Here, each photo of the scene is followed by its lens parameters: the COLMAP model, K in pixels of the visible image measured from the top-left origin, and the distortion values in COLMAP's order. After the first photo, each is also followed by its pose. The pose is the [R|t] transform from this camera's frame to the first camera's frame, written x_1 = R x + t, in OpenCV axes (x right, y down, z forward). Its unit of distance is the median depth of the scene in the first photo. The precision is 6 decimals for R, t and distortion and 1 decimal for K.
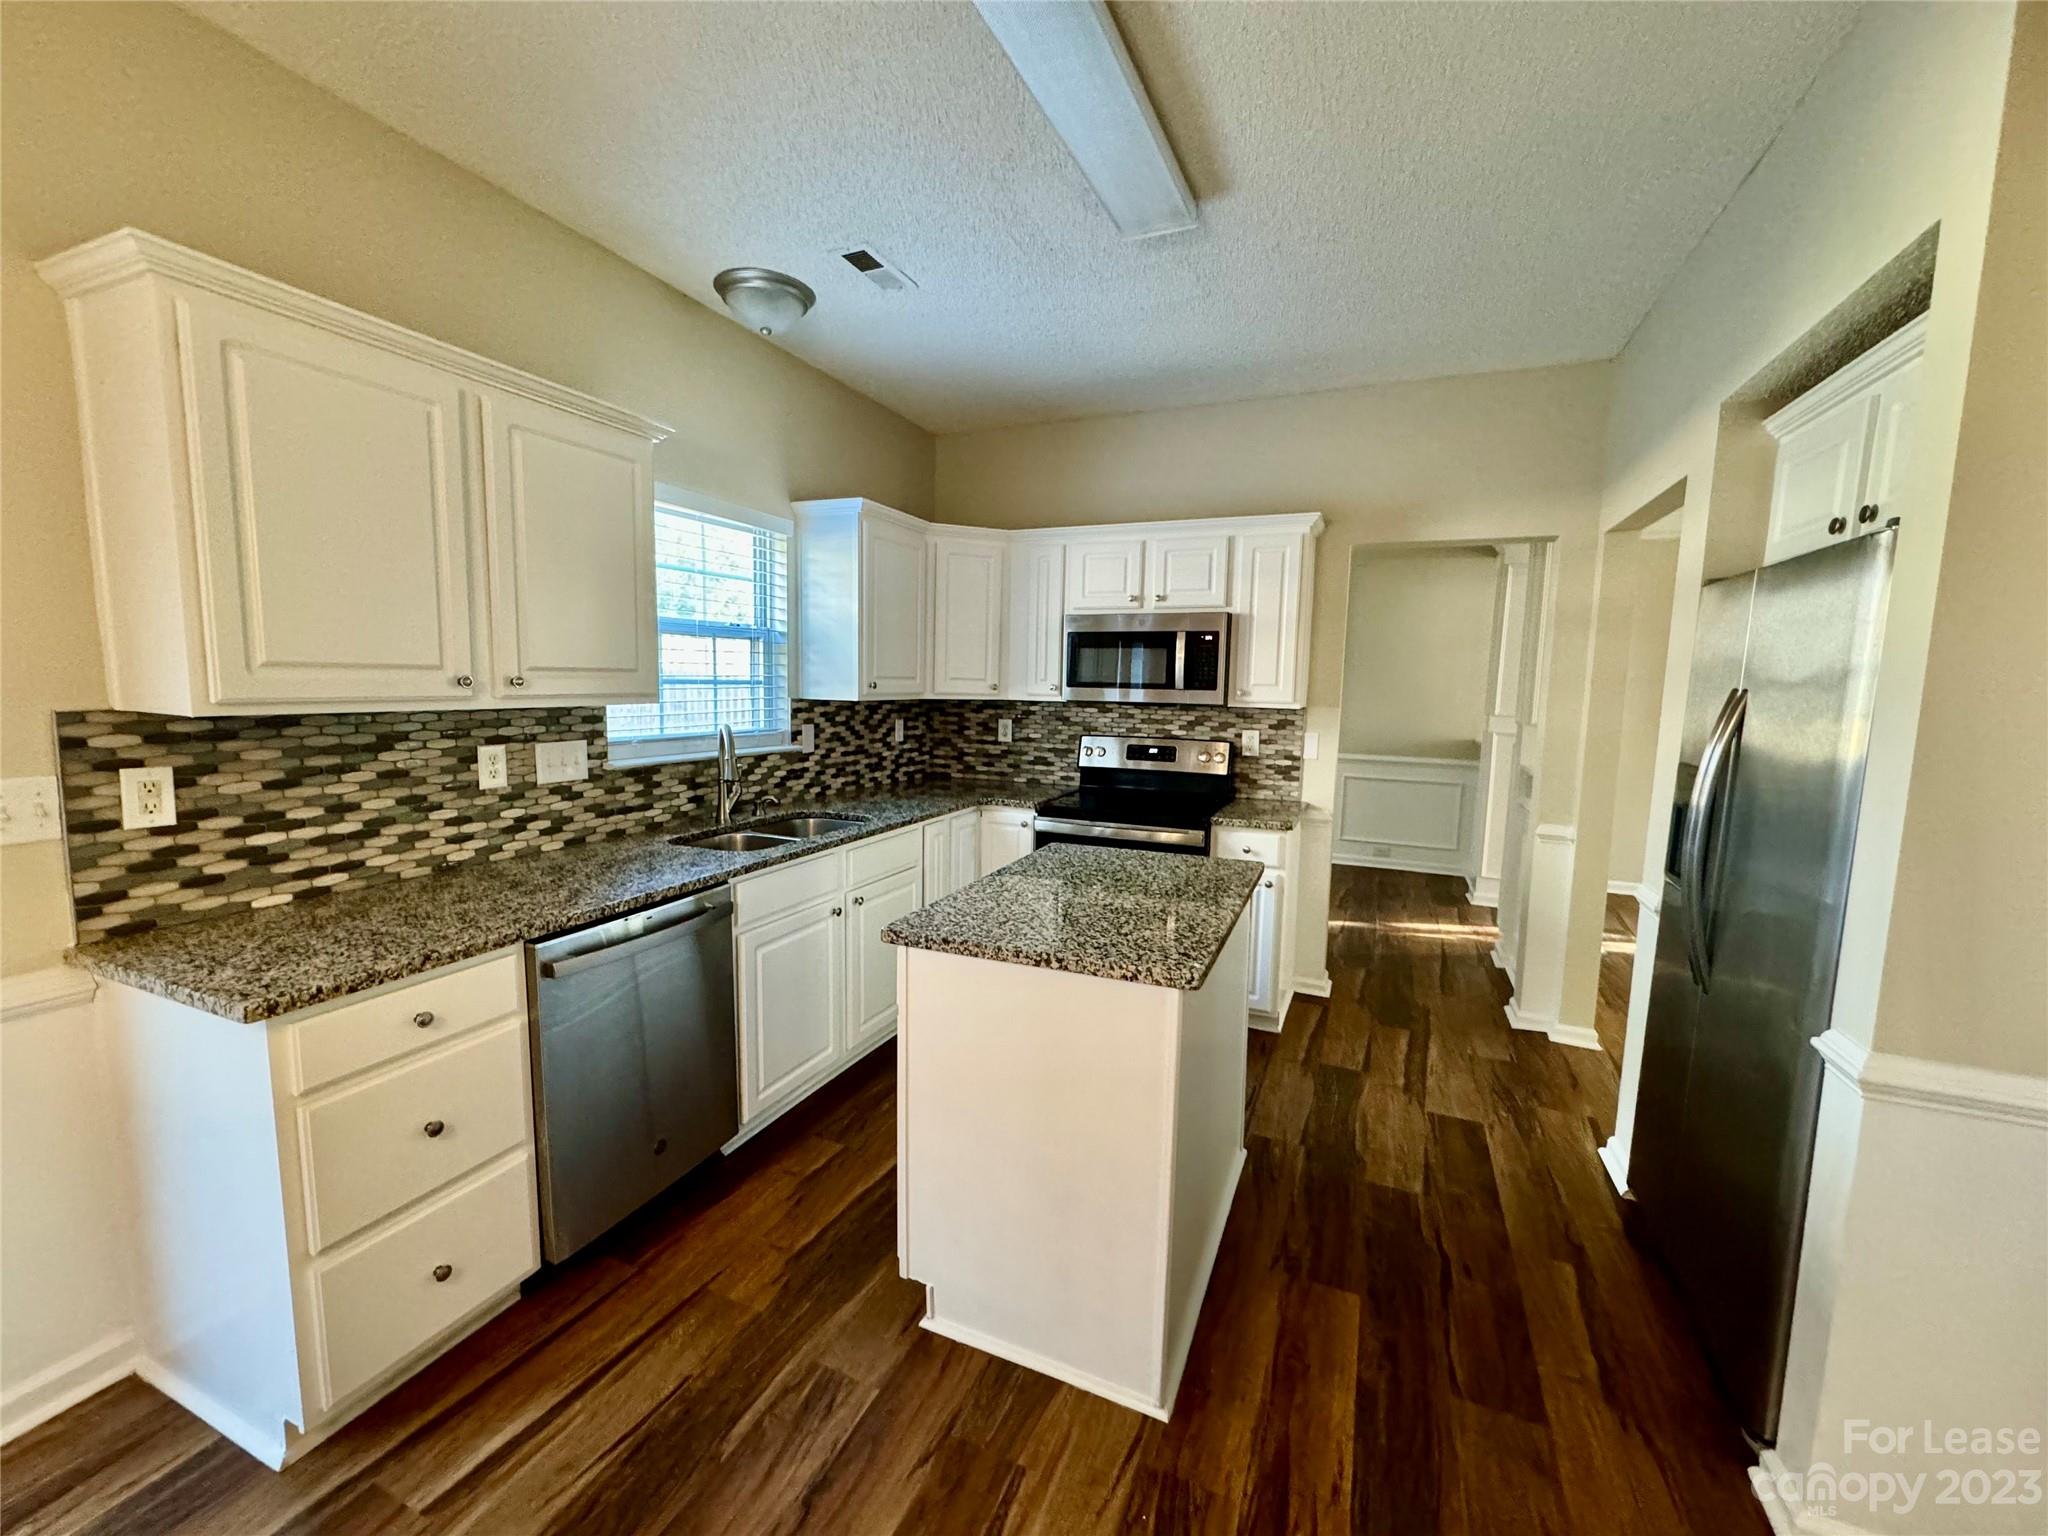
lens RADIAL K [[814.5, 0, 1027.2], [0, 814.5, 770.1], [0, 0, 1]] dist [-0.000571, 0.000623]
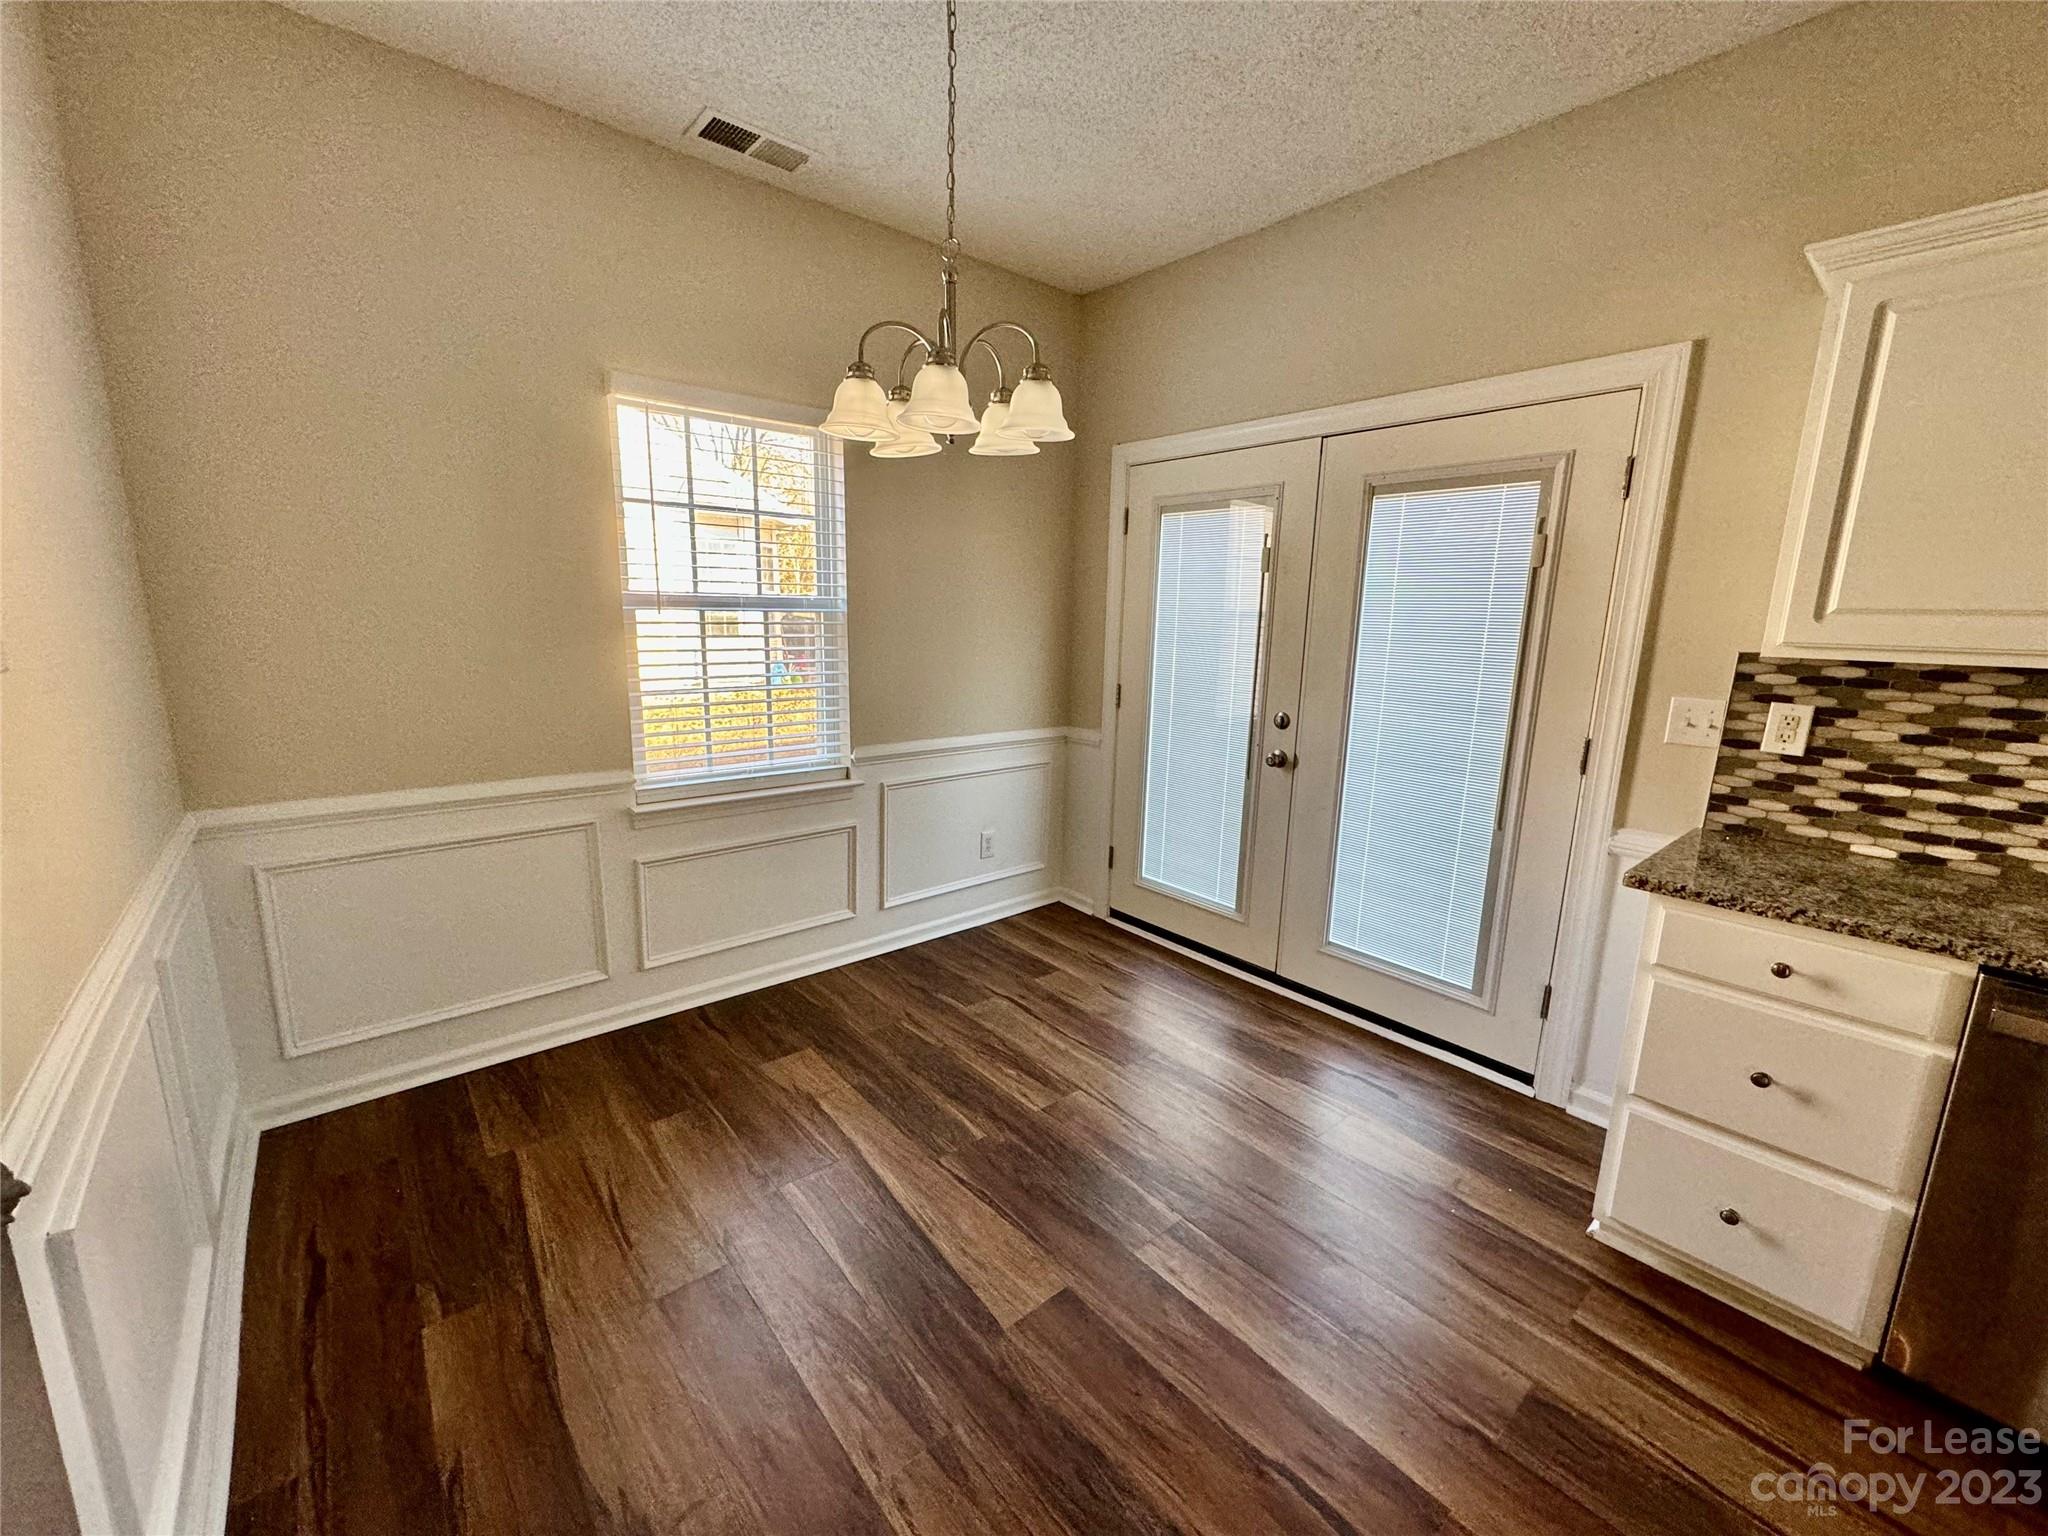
lens RADIAL K [[814.5, 0, 1021.7], [0, 814.5, 766.5], [0, 0, 1]] dist [-0.000571, 0.000623]
pose [[-0.441370, 0.135015, -0.887109, 0.461079], [-0.134763, 0.967429, 0.214289, -0.016918], [0.887148, 0.214130, -0.408800, 0.490103]]
